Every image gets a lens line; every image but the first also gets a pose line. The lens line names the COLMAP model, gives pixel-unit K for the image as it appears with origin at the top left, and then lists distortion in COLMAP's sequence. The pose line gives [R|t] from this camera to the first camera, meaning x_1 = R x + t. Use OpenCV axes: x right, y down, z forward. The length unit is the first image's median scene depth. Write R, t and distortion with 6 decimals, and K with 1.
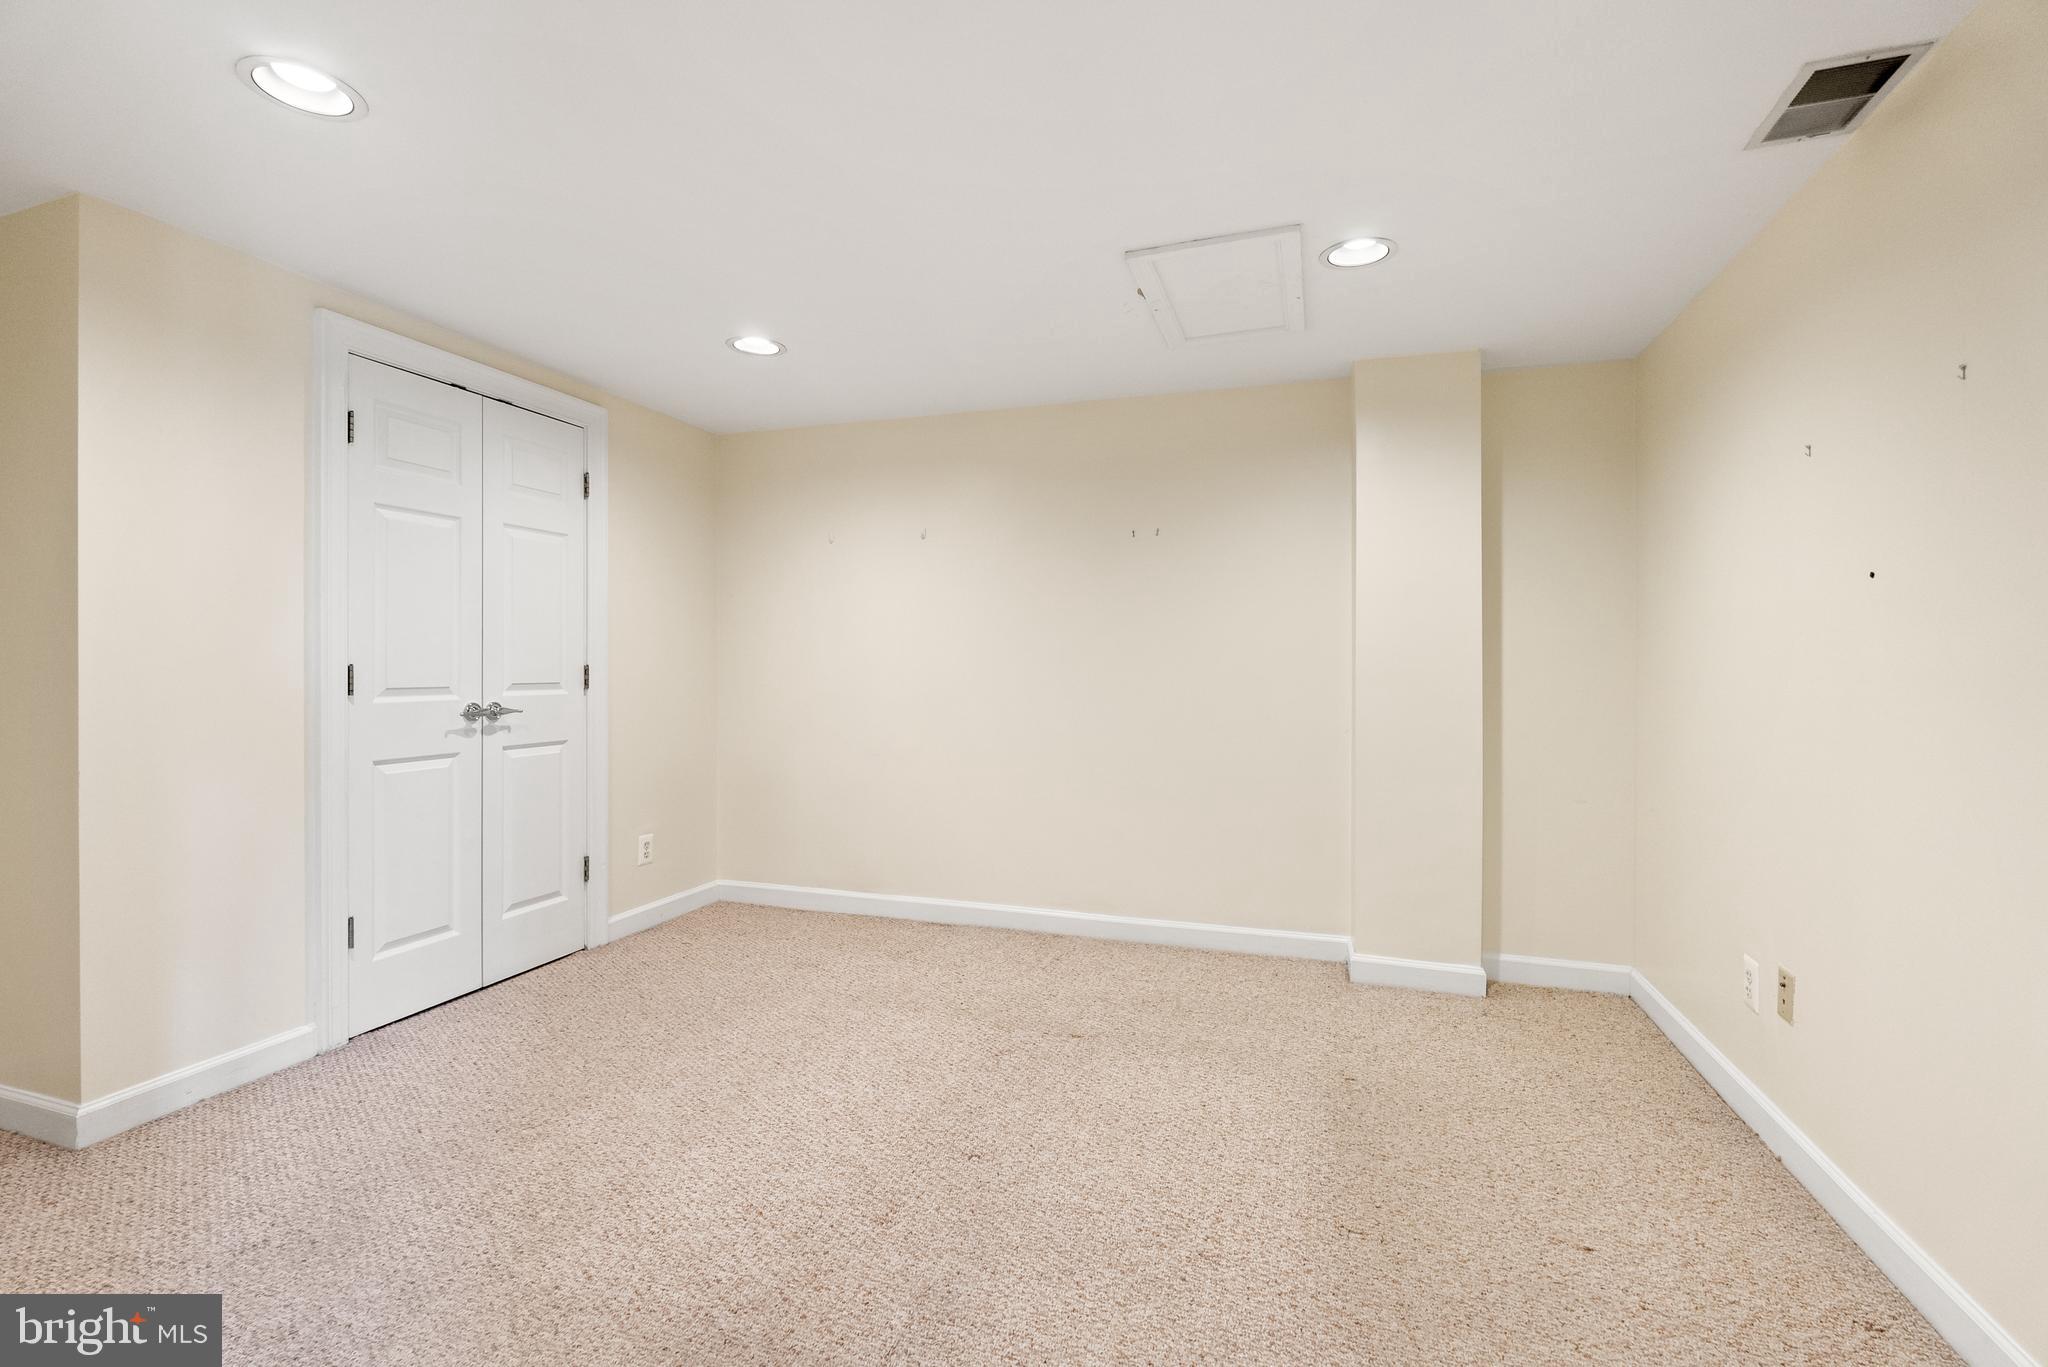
lens RADIAL K [[921.2, 0, 1024.0], [0, 921.2, 671.8], [0, 0, 1]] dist [-0.004308, 0.000308]
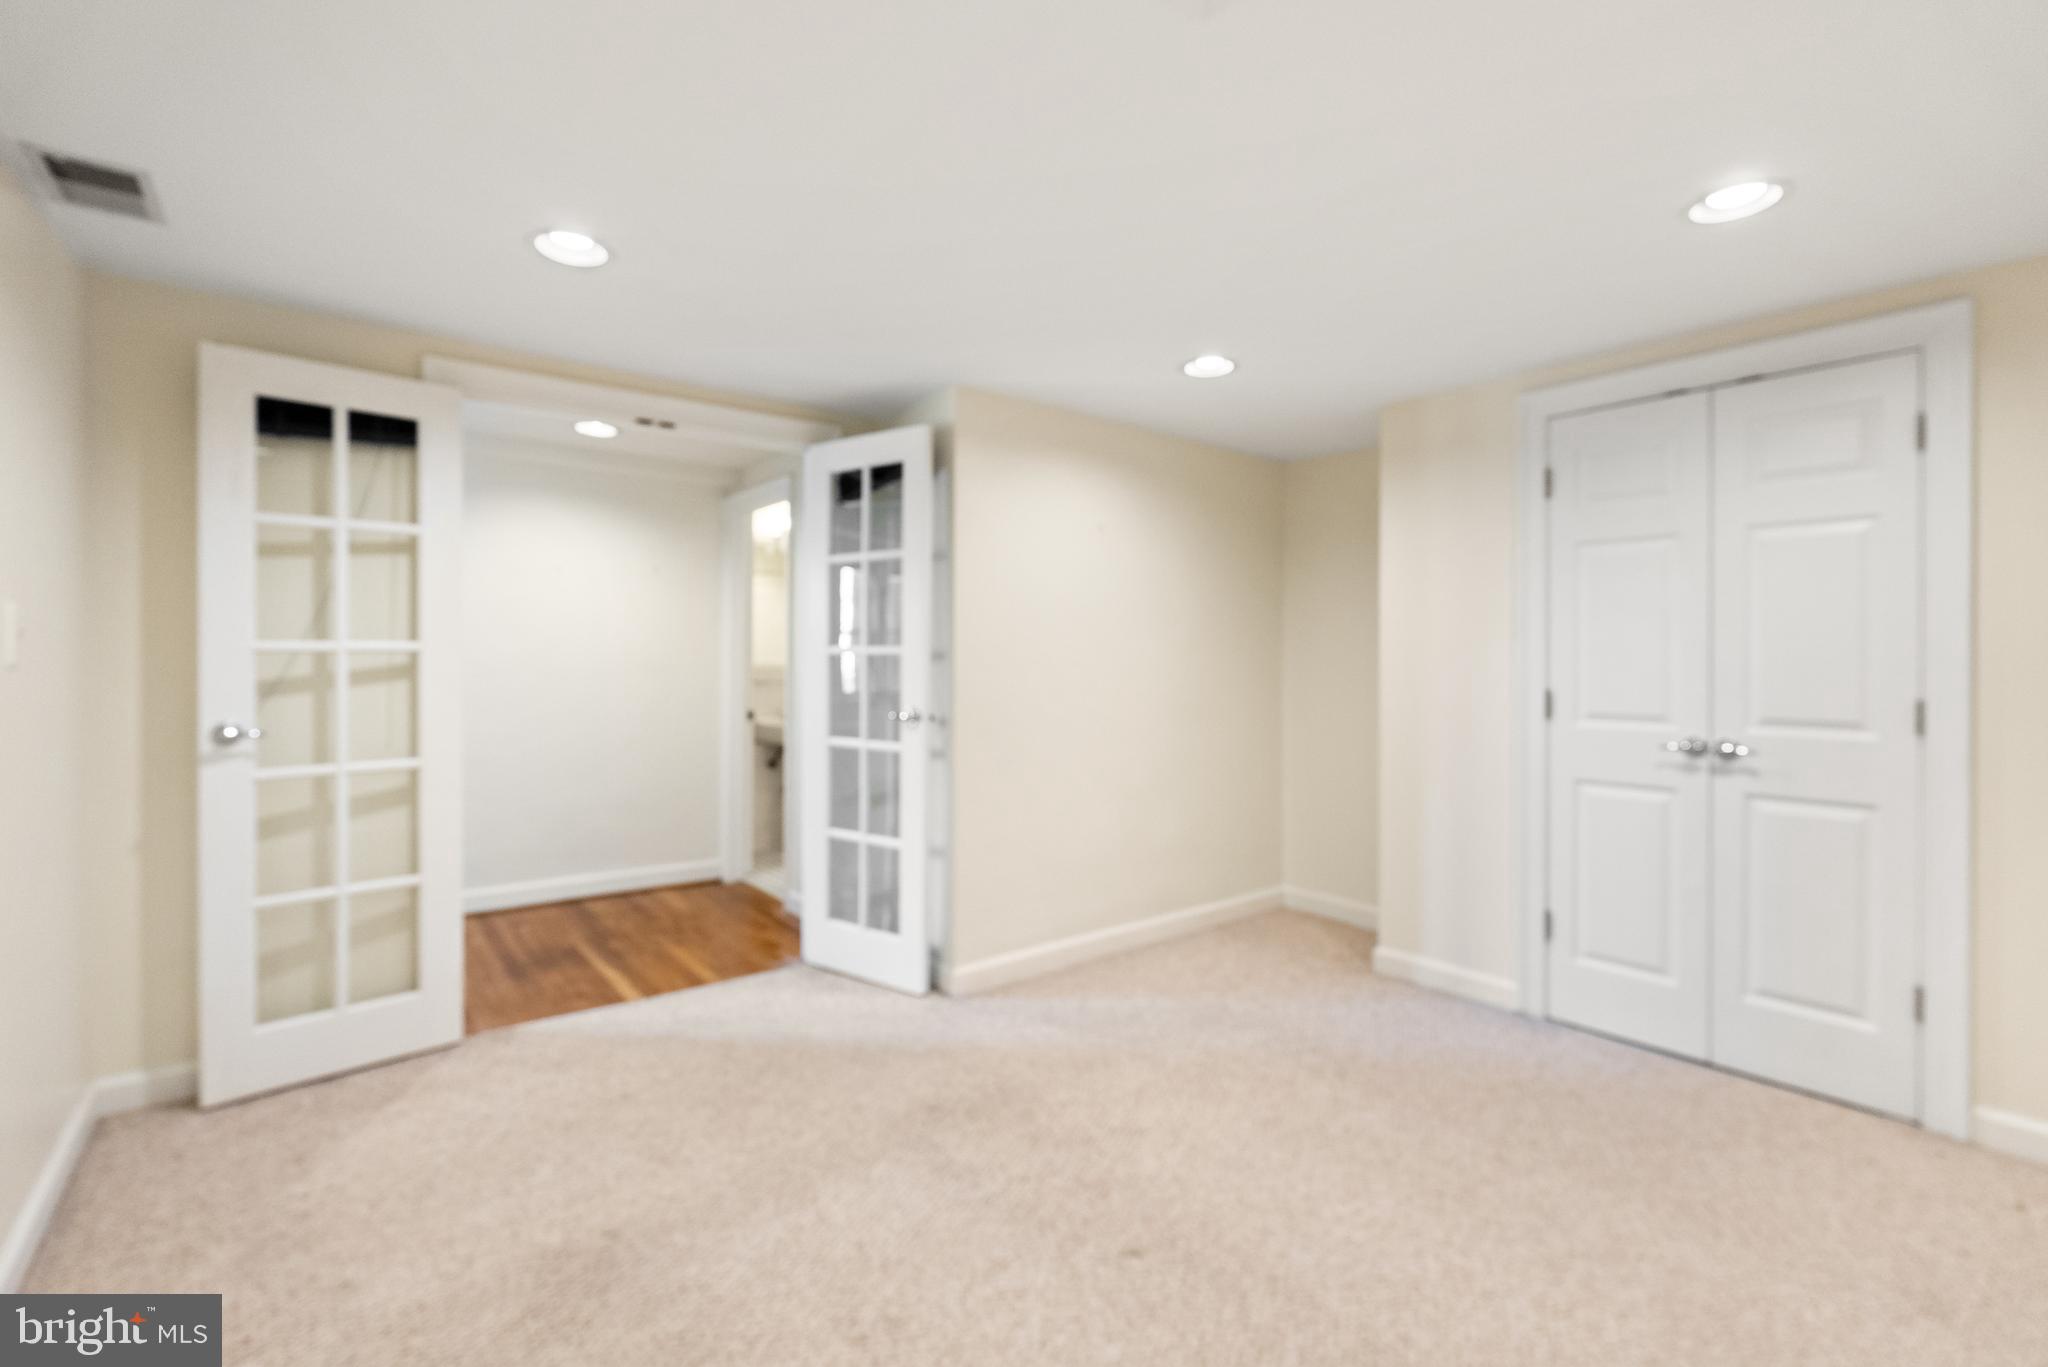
lens RADIAL K [[921.2, 0, 1028.8], [0, 921.2, 666.0], [0, 0, 1]] dist [-0.004308, 0.000308]
pose [[-0.551087, 0.002355, -0.834444, 0.503887], [-0.008569, 0.999927, 0.008481, -0.037322], [0.834403, 0.011824, -0.551027, 0.941245]]
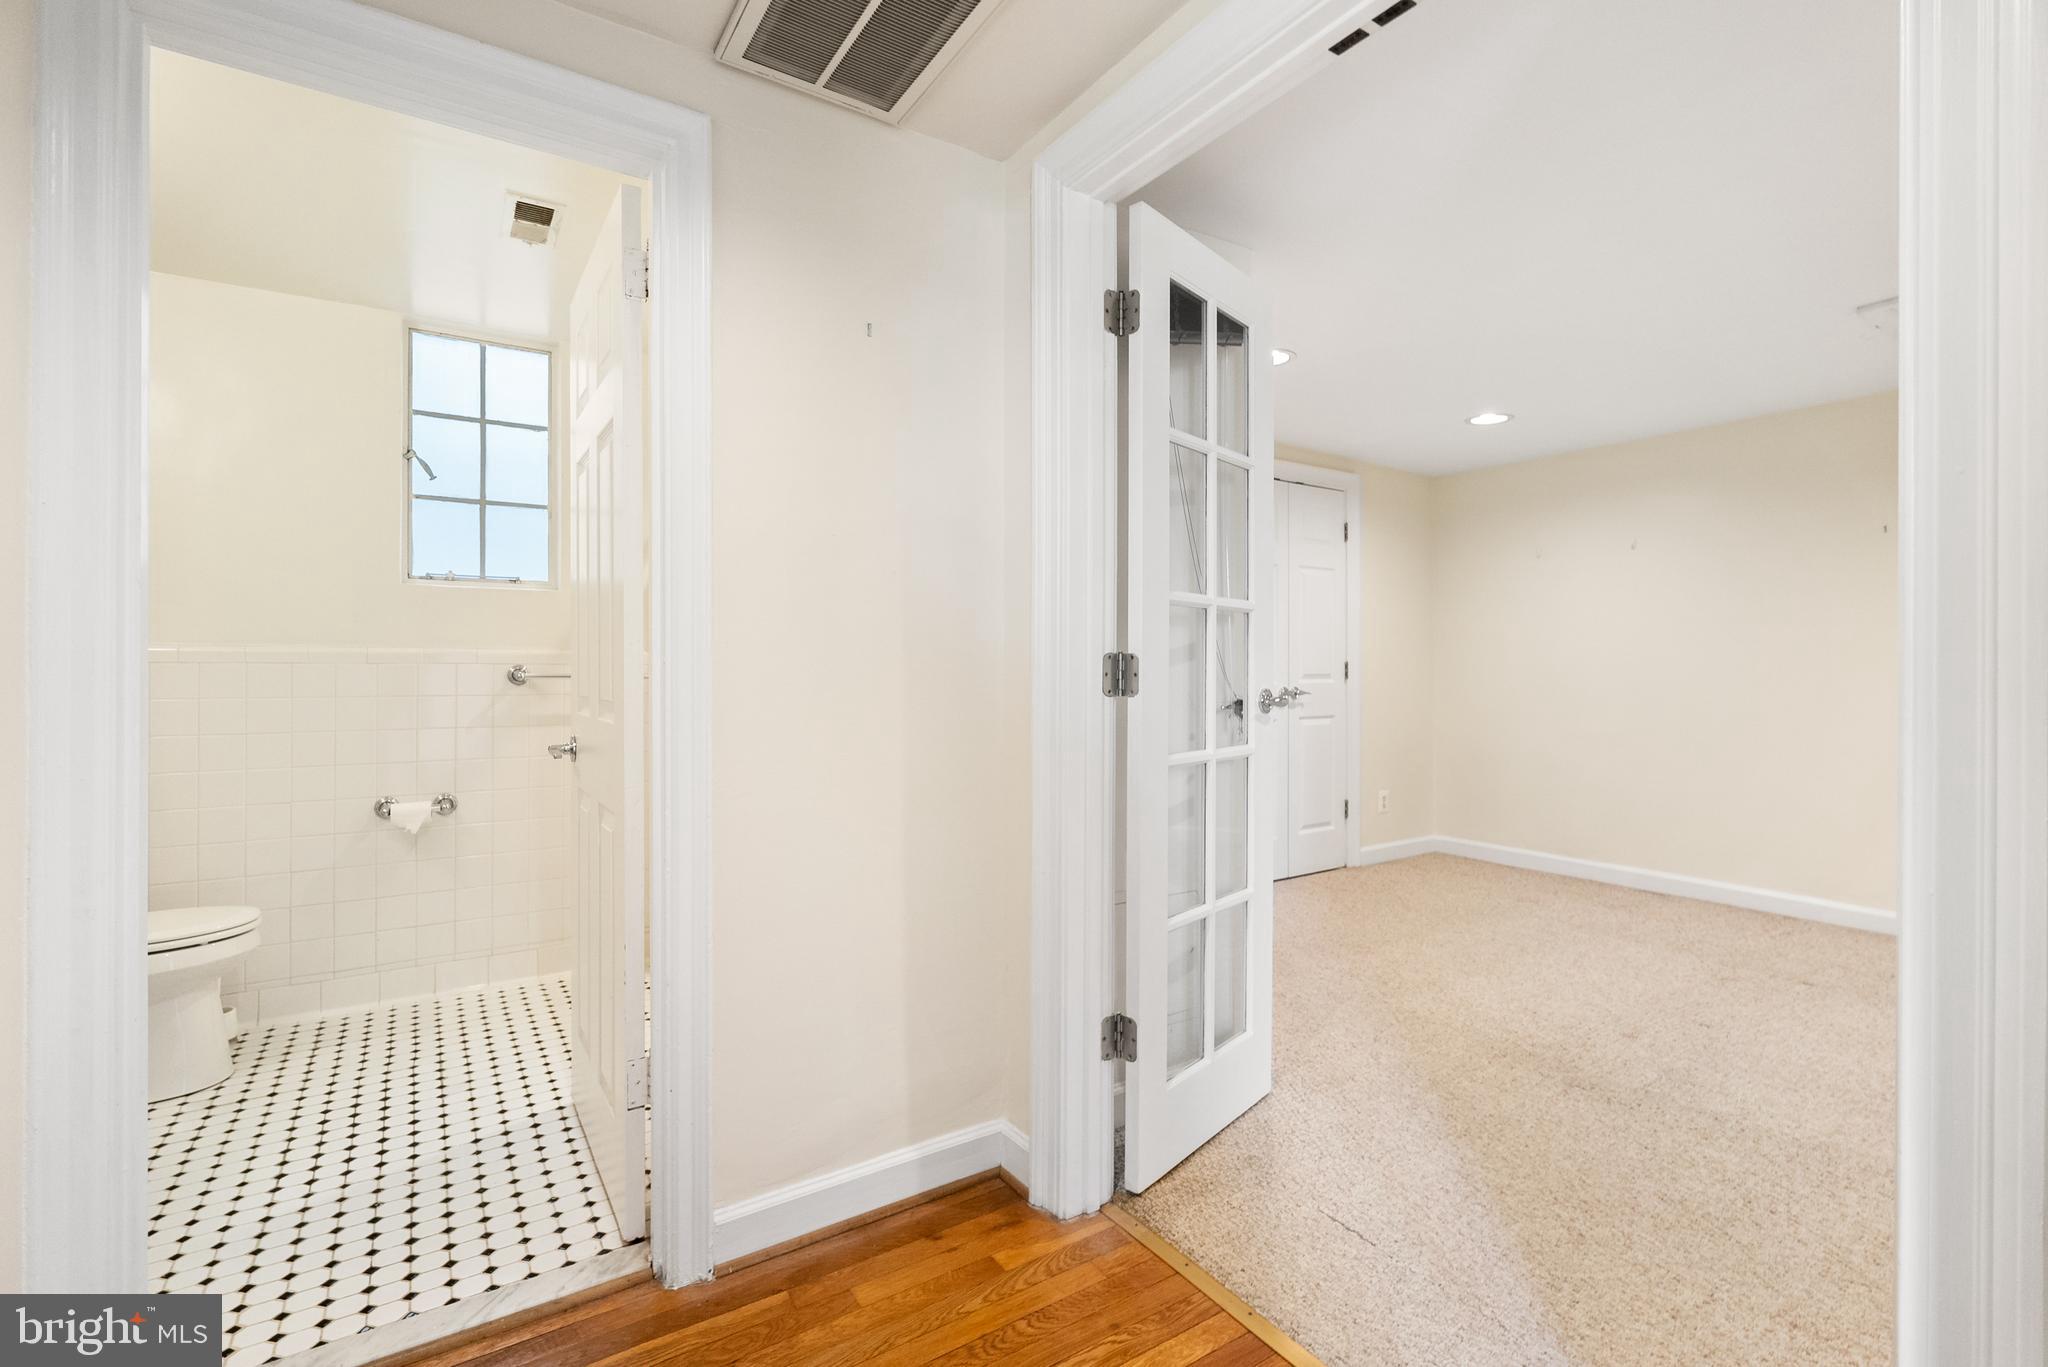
lens RADIAL K [[921.2, 0, 1018.6], [0, 921.2, 665.0], [0, 0, 1]] dist [-0.004308, 0.000308]
pose [[0.785327, -0.004283, -0.619067, -0.005132], [-0.000472, 0.999972, -0.007517, 0.009403], [0.619081, 0.006196, 0.785302, -0.452526]]
